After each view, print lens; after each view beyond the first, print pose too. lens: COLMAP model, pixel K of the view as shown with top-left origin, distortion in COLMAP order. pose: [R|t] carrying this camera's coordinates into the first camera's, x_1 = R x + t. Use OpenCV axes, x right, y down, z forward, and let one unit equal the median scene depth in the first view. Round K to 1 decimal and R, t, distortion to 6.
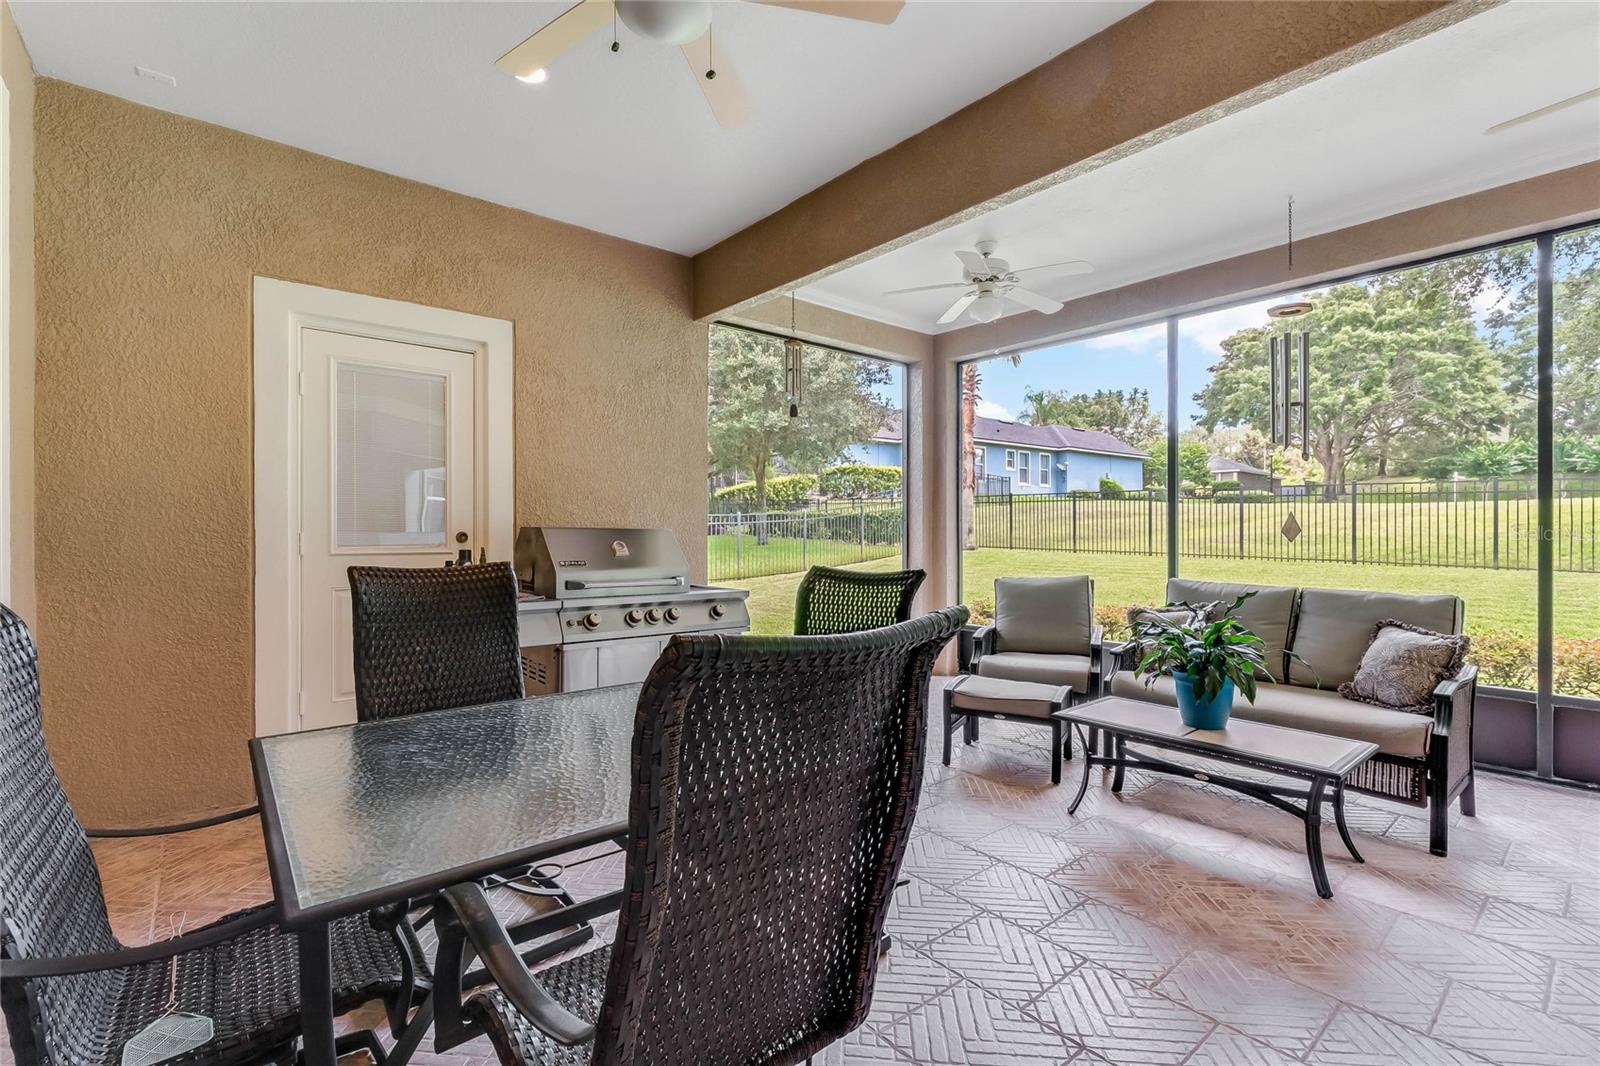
lens RADIAL K [[715.0, 0, 800.9], [0, 715.0, 535.6], [0, 0, 1]] dist [-0.001131, 0.001287]
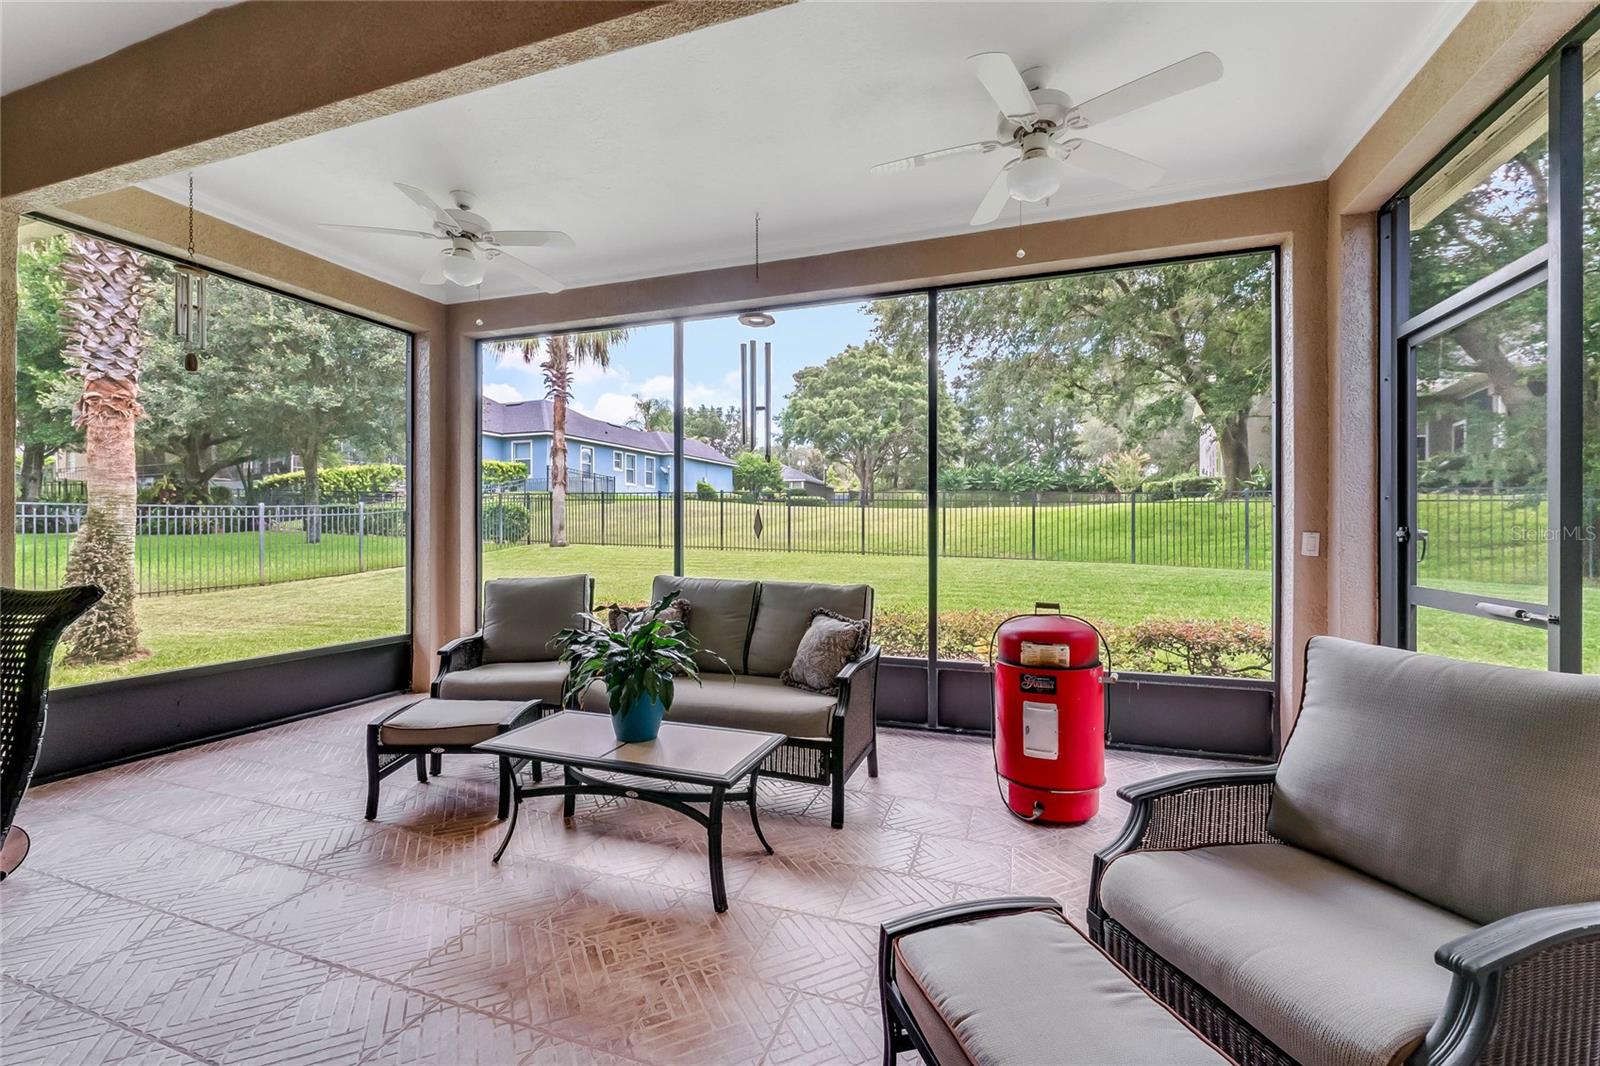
lens RADIAL K [[668.6, 0, 798.4], [0, 668.6, 529.3], [0, 0, 1]] dist [-0.005229, 0.000393]
pose [[0.860376, 0.002496, 0.509653, 0.183065], [-0.000167, 0.999989, -0.004616, 0.000804], [-0.509659, 0.003886, 0.860367, 0.090618]]
